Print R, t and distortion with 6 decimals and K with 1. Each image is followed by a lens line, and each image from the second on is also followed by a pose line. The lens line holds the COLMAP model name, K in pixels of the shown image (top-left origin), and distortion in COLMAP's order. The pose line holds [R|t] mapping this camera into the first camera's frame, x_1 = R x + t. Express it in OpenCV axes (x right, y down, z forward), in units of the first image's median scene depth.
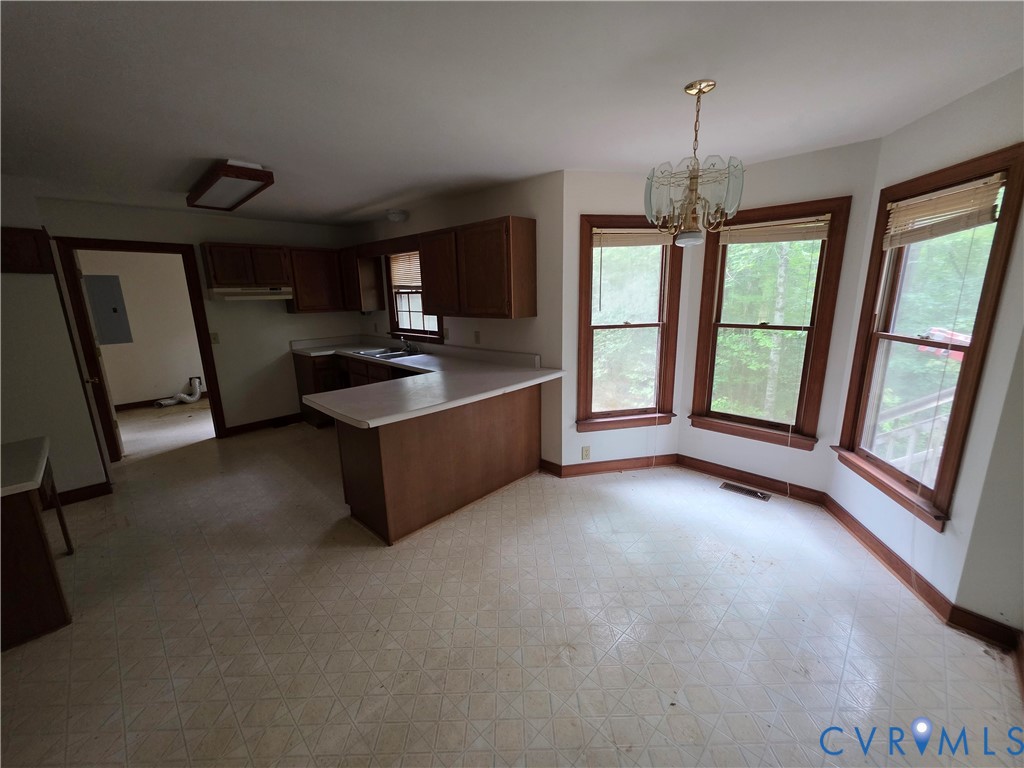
lens RADIAL K [[410.8, 0, 511.4], [0, 410.8, 385.6], [0, 0, 1]] dist [-0.002861, 0.000406]
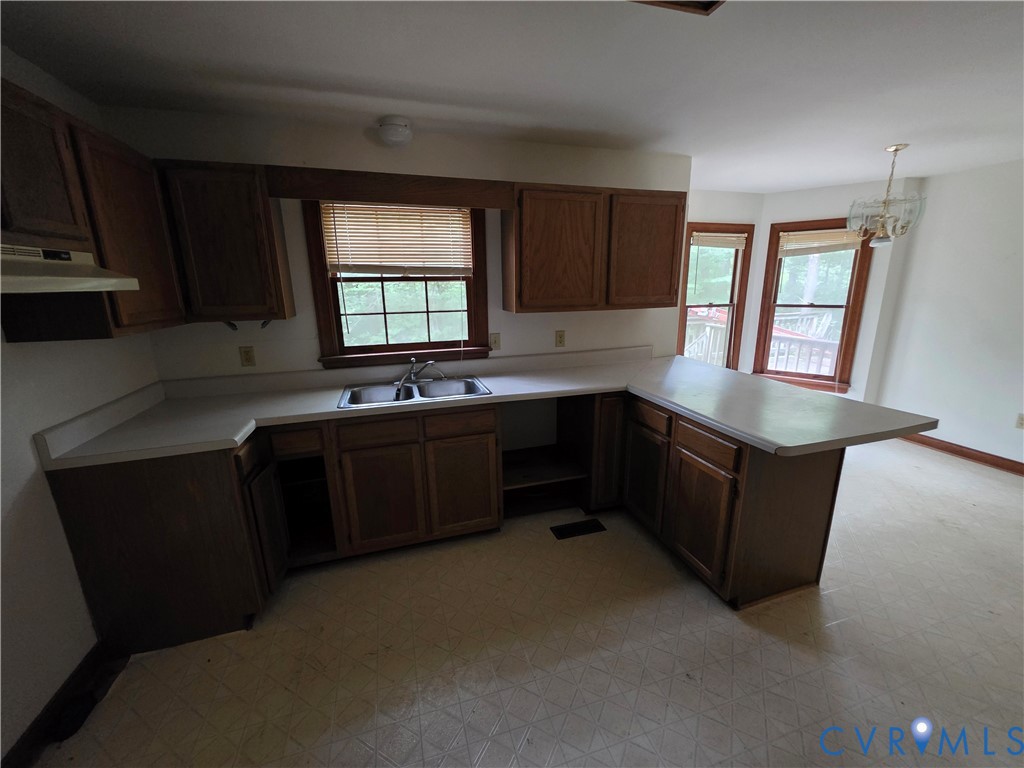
lens RADIAL K [[410.8, 0, 511.8], [0, 410.8, 385.7], [0, 0, 1]] dist [-0.002861, 0.000406]
pose [[0.472007, -0.205264, 0.857366, -0.797988], [0.196292, 0.972573, 0.124781, -0.145502], [-0.859464, 0.109396, 0.499353, 0.708203]]
